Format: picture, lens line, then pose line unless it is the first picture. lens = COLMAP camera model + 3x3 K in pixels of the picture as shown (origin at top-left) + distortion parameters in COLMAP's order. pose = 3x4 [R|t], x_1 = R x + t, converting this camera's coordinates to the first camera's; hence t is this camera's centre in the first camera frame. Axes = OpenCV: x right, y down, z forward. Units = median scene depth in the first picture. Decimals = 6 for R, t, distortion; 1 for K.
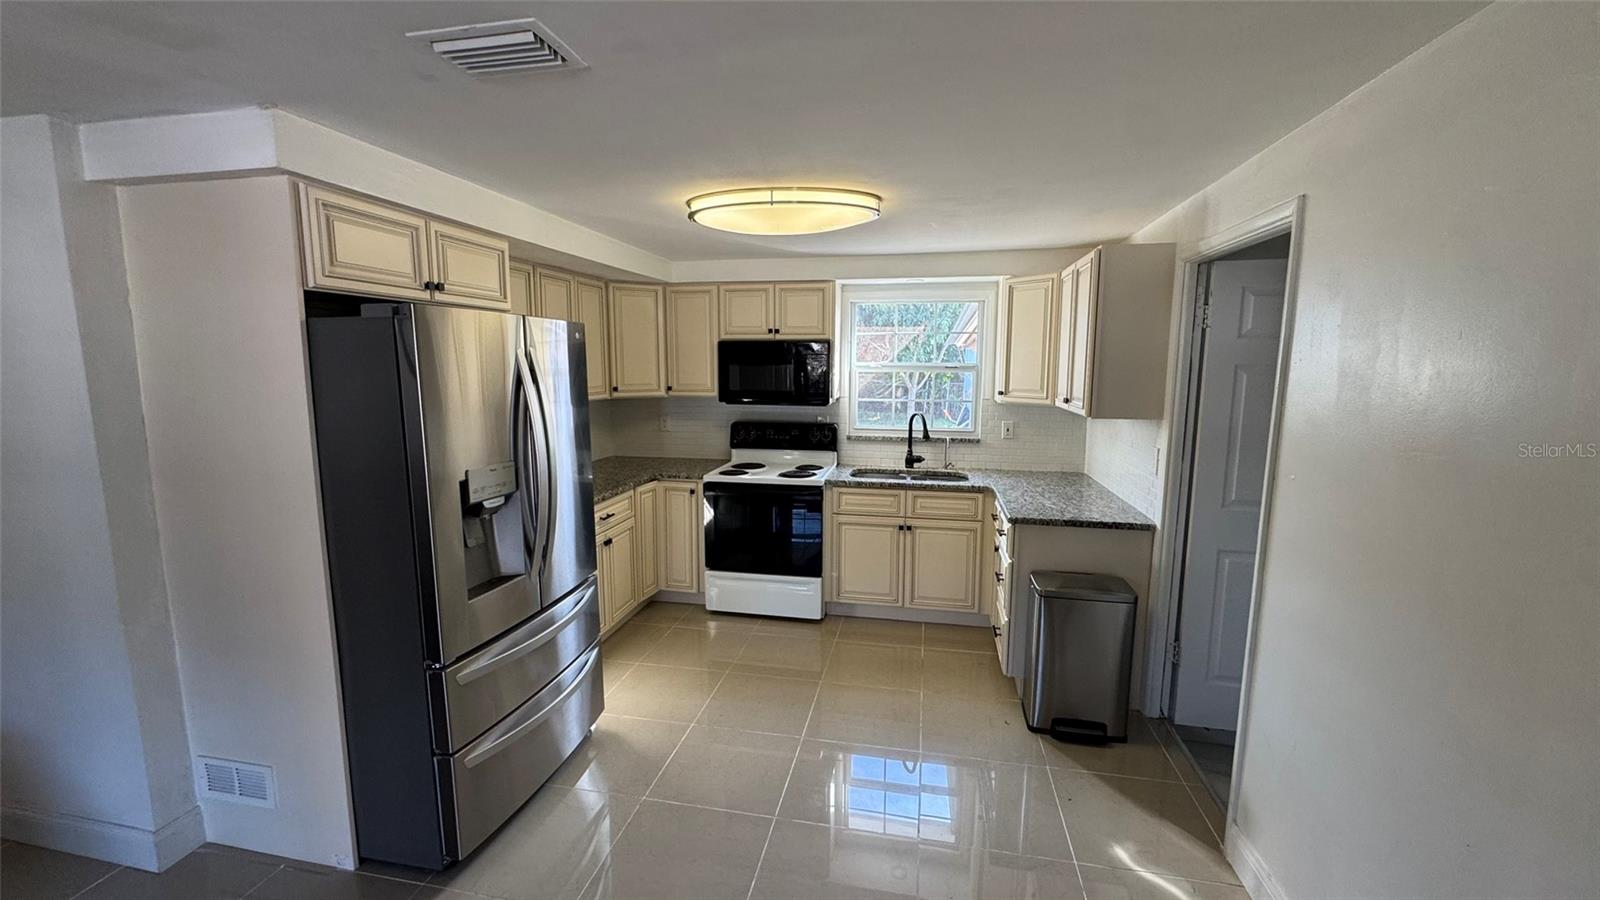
lens RADIAL K [[638.4, 0, 798.9], [0, 638.4, 448.9], [0, 0, 1]] dist [-0.004063, -0.000163]
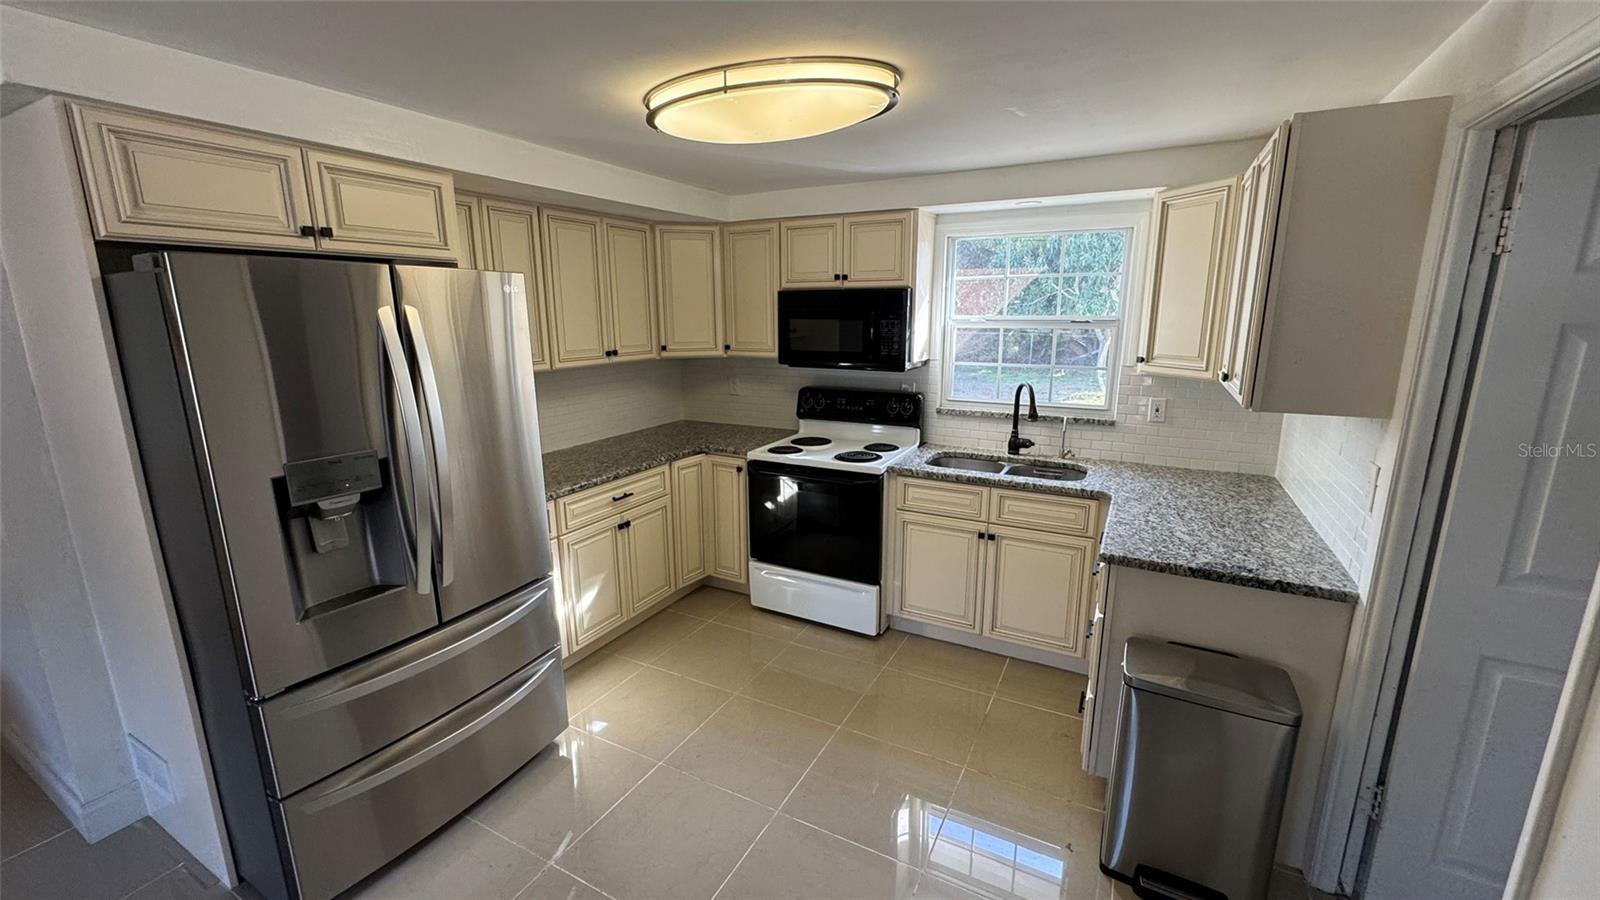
lens RADIAL K [[638.4, 0, 798.1], [0, 638.4, 449.8], [0, 0, 1]] dist [-0.004063, -0.000163]
pose [[0.957567, 0.054337, -0.283044, 0.180597], [-0.031659, 0.995955, 0.084093, -0.040557], [0.286468, -0.071564, 0.955413, 0.240010]]
